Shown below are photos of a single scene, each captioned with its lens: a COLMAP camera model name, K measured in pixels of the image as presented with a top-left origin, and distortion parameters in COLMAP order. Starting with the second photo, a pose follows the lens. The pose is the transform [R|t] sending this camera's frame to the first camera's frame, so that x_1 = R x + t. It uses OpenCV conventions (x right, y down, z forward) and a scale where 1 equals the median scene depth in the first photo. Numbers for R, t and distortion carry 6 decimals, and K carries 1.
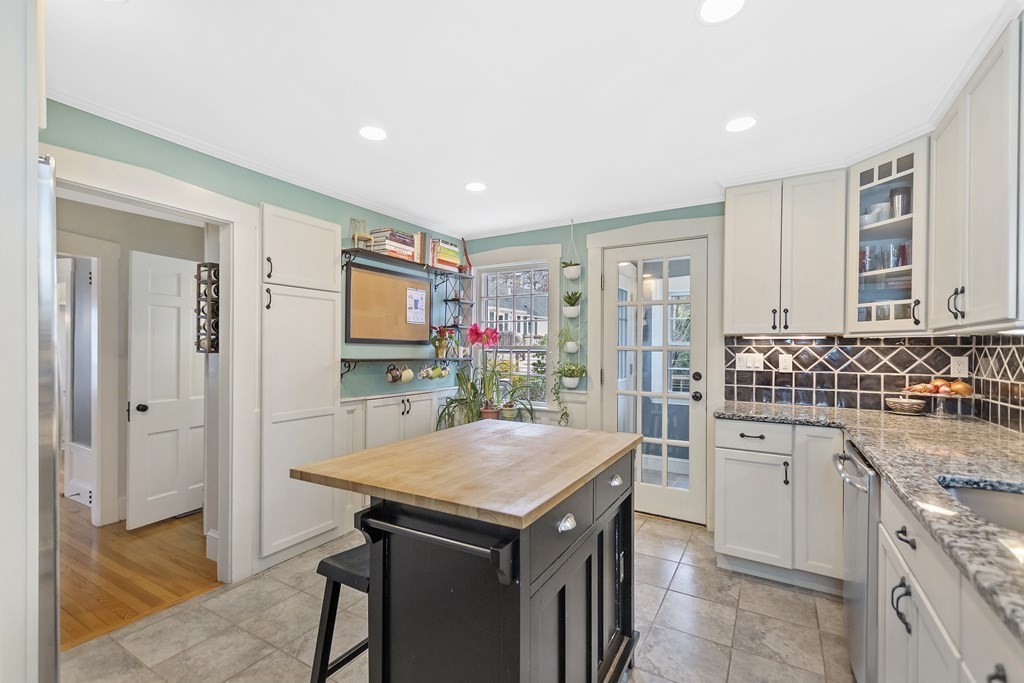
lens RADIAL K [[443.1, 0, 511.8], [0, 443.1, 351.7], [0, 0, 1]] dist [0.019138, -0.000026]
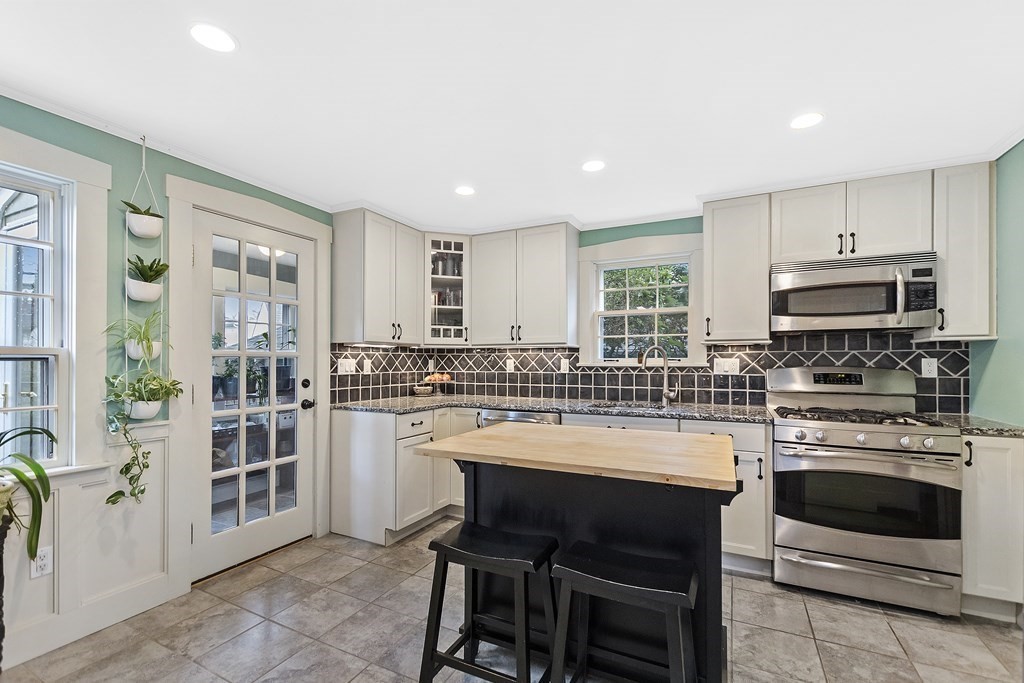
lens RADIAL K [[453.8, 0, 513.3], [0, 453.8, 362.3], [0, 0, 1]] dist [0.000094, -0.000085]
pose [[-0.072309, -0.012917, 0.997299, -0.686723], [0.003719, 0.999906, 0.013221, -0.001204], [-0.997375, 0.004665, -0.072254, 0.737164]]
